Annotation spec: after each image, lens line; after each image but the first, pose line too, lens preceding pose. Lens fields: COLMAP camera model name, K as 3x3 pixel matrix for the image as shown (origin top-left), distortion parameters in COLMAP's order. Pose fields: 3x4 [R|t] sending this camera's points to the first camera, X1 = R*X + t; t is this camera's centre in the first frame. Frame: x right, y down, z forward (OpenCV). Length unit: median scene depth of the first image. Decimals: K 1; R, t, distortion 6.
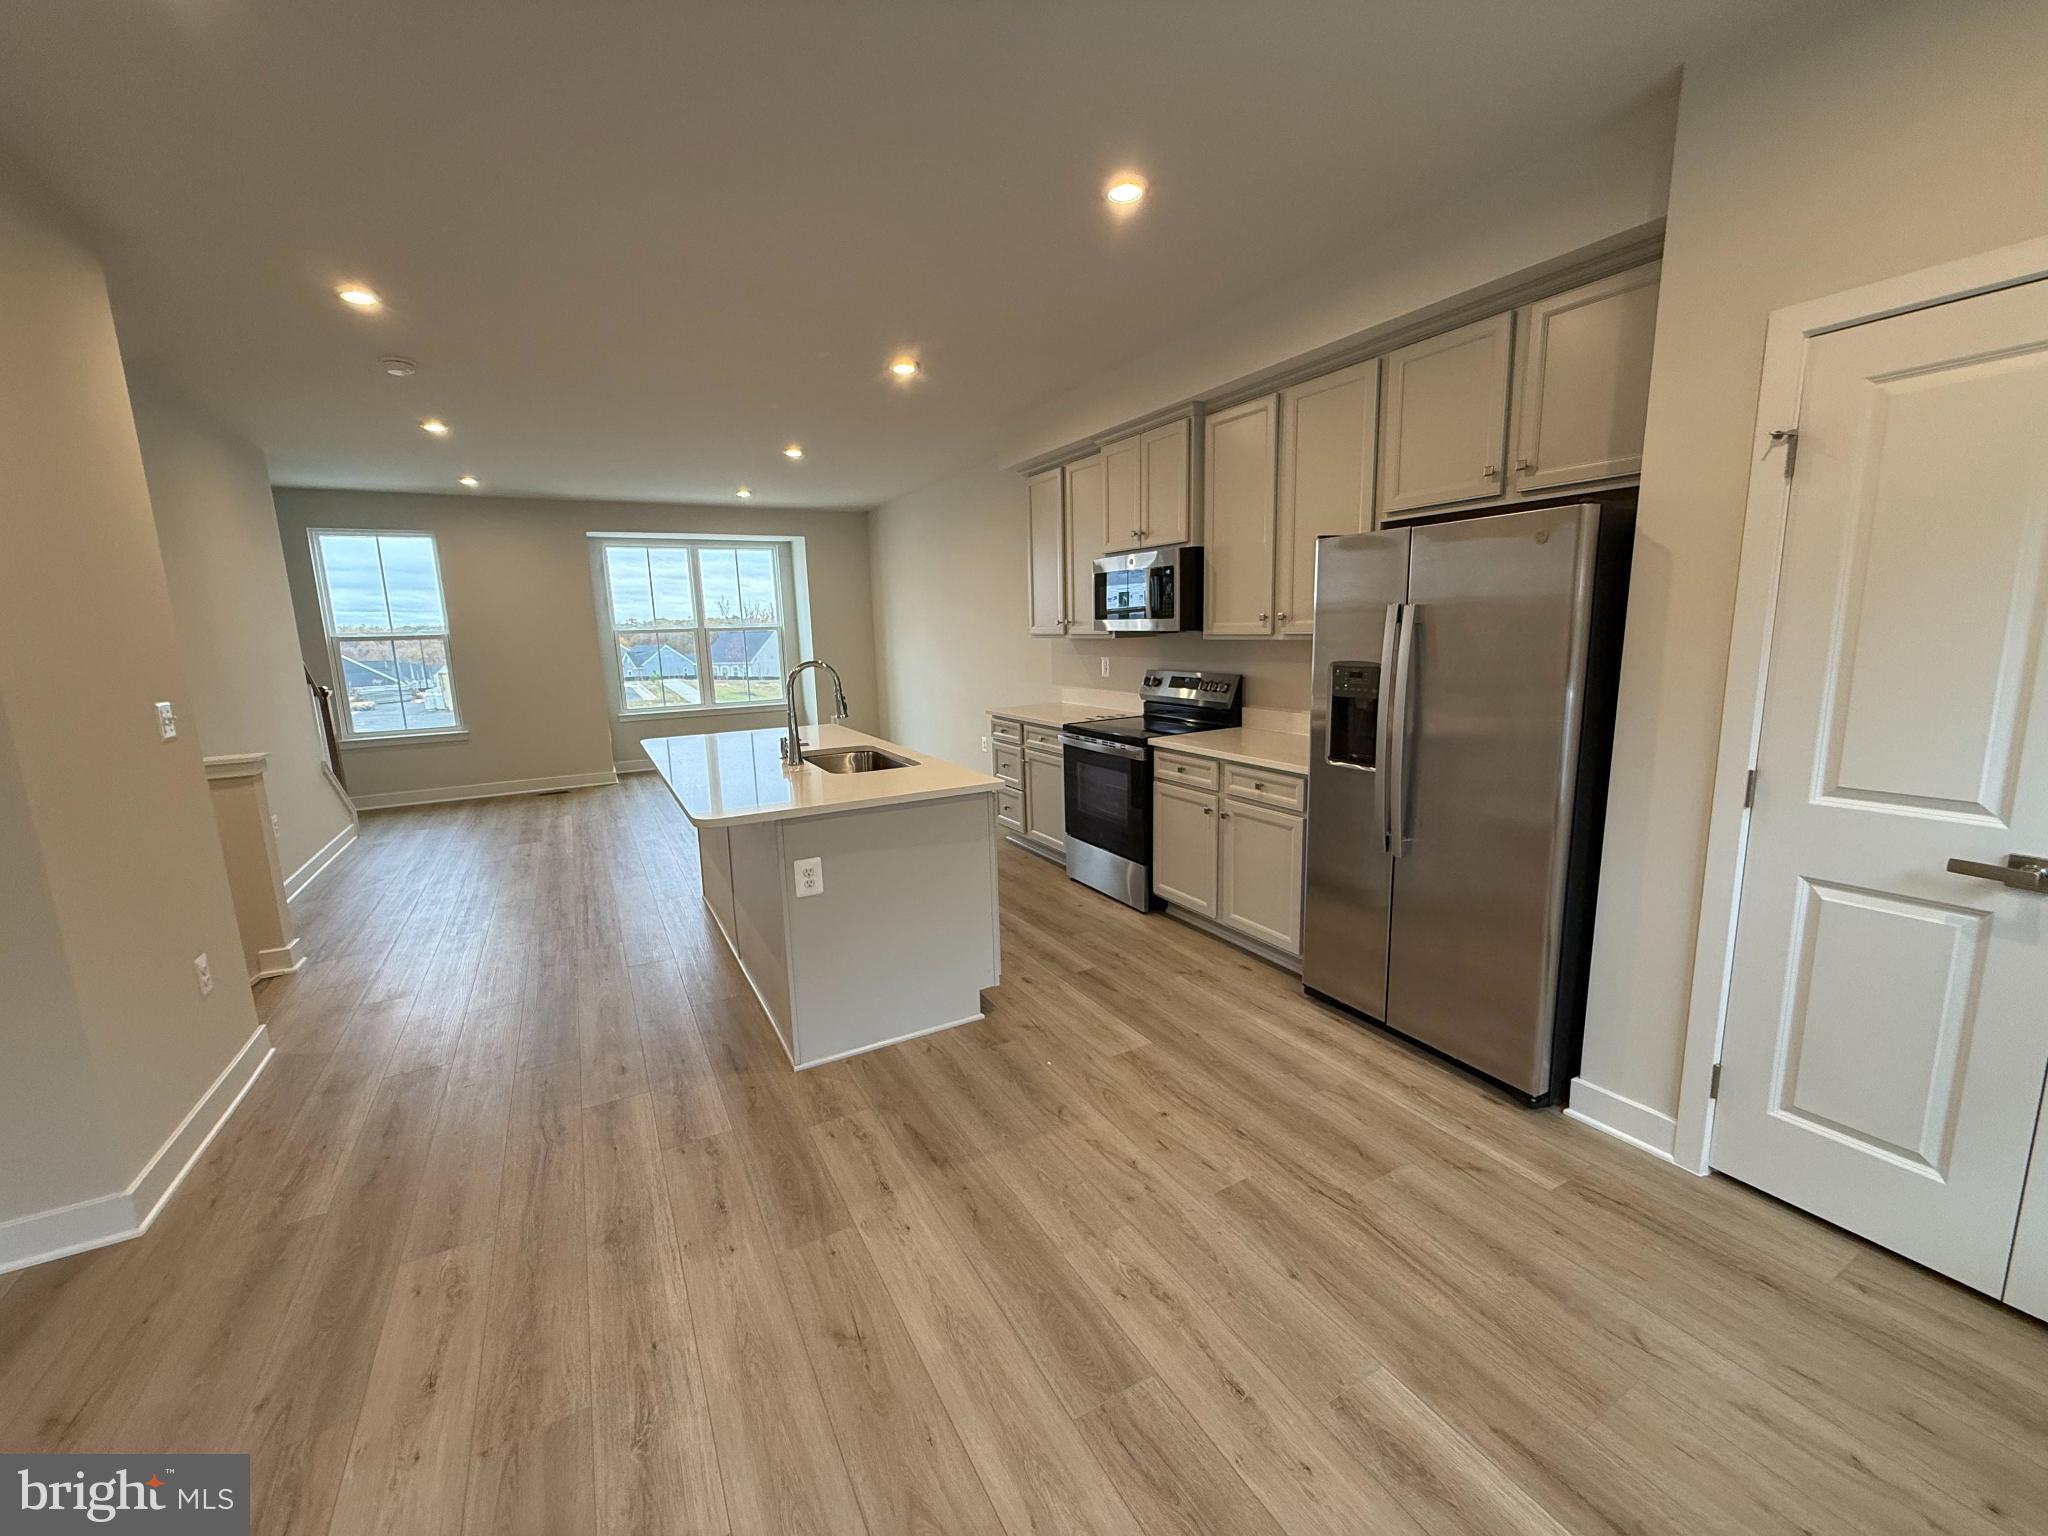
lens RADIAL K [[813.9, 0, 1022.6], [0, 813.9, 764.6], [0, 0, 1]] dist [-0.002171, 0.000843]
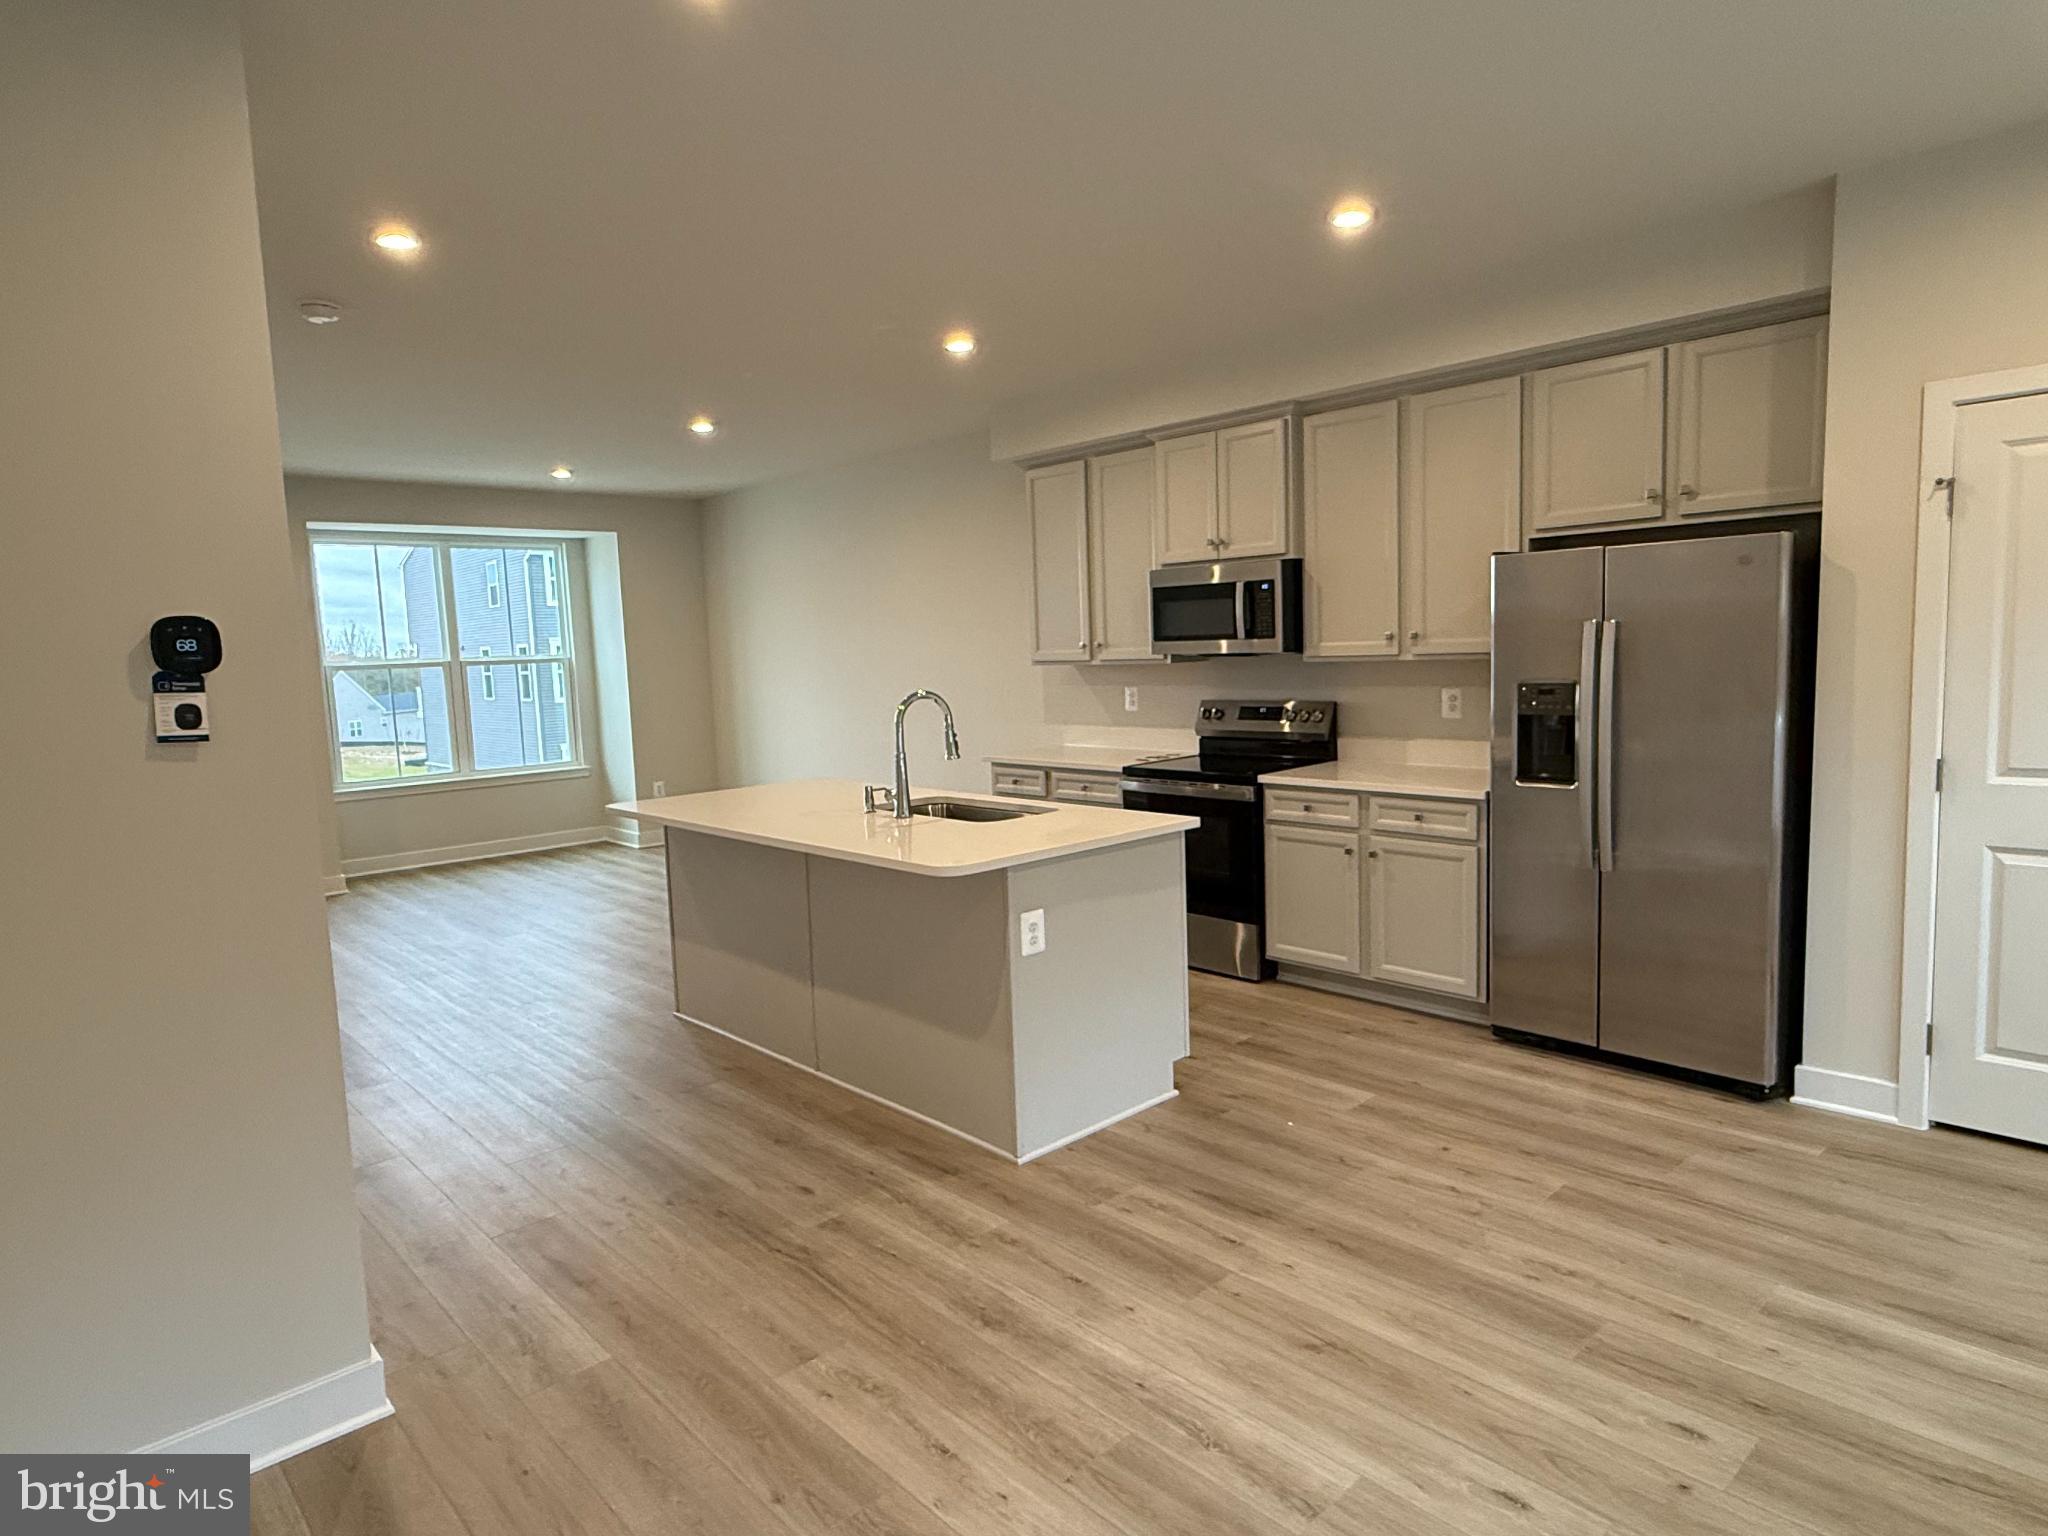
lens RADIAL K [[1184.3, 0, 1032.4], [0, 1184.3, 770.5], [0, 0, 1]] dist [-0.001448, 0.002471]
pose [[0.969160, -0.034516, 0.244001, -0.572033], [0.052089, 0.996463, -0.065936, 0.049279], [-0.240862, 0.076612, 0.967531, -0.243212]]
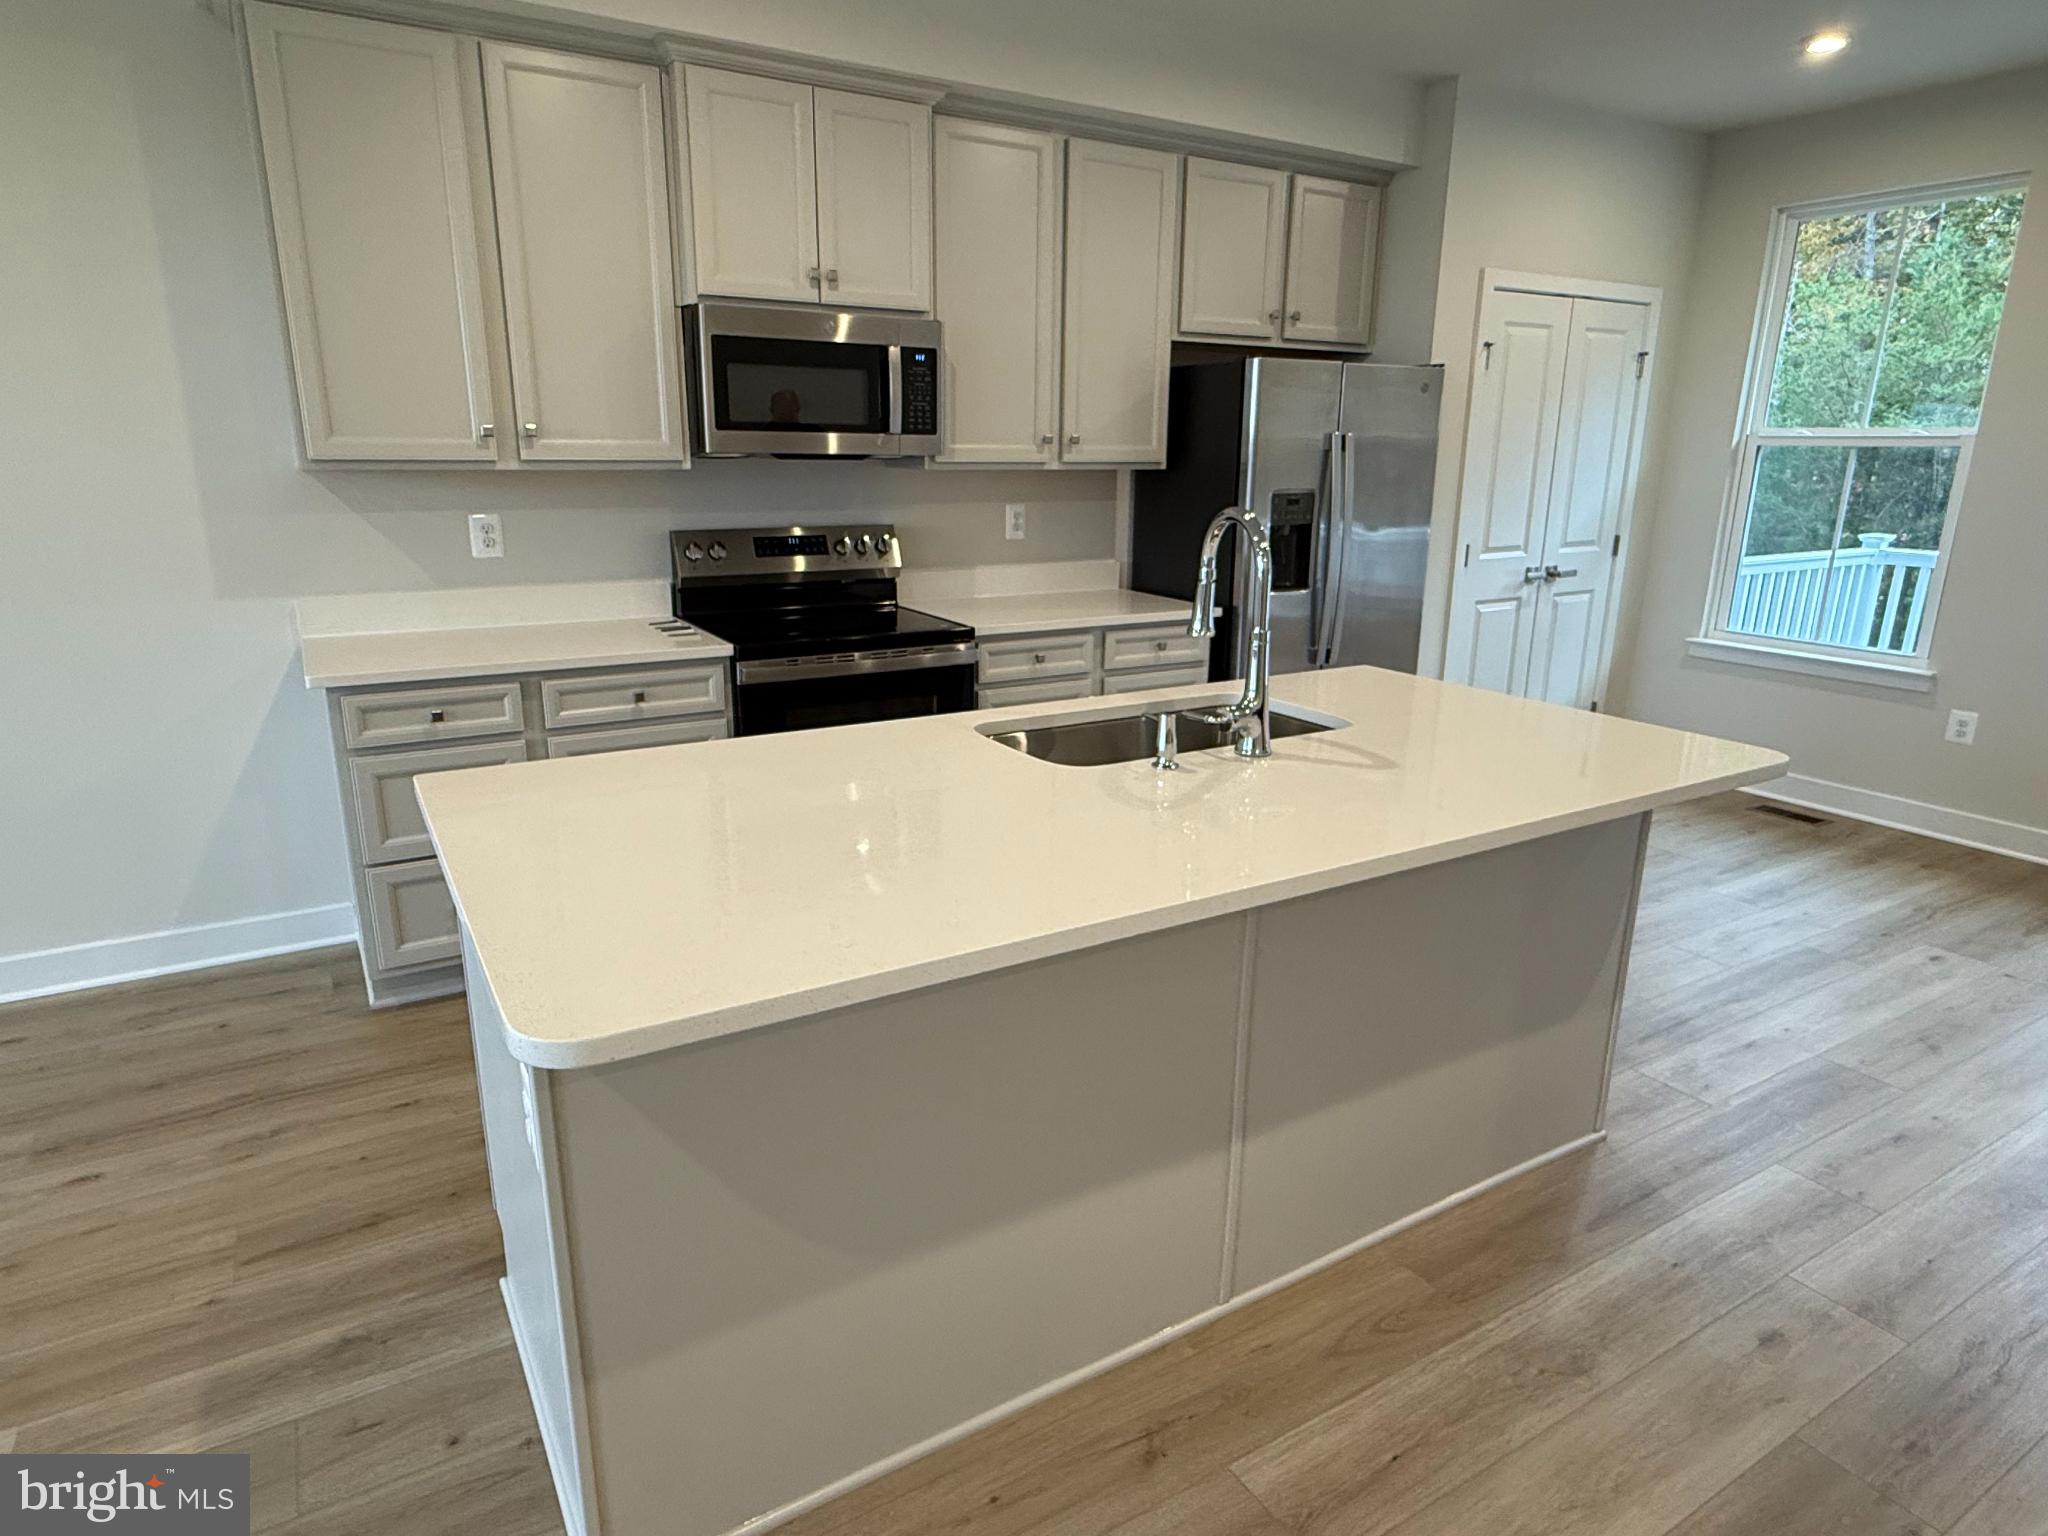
lens RADIAL K [[1184.3, 0, 1016.1], [0, 1184.3, 762.8], [0, 0, 1]] dist [-0.001448, 0.002471]
pose [[-0.037846, -0.231789, 0.972030, -1.139720], [0.162528, 0.958346, 0.234854, -0.210087], [-0.985978, 0.166871, 0.001403, 1.454817]]
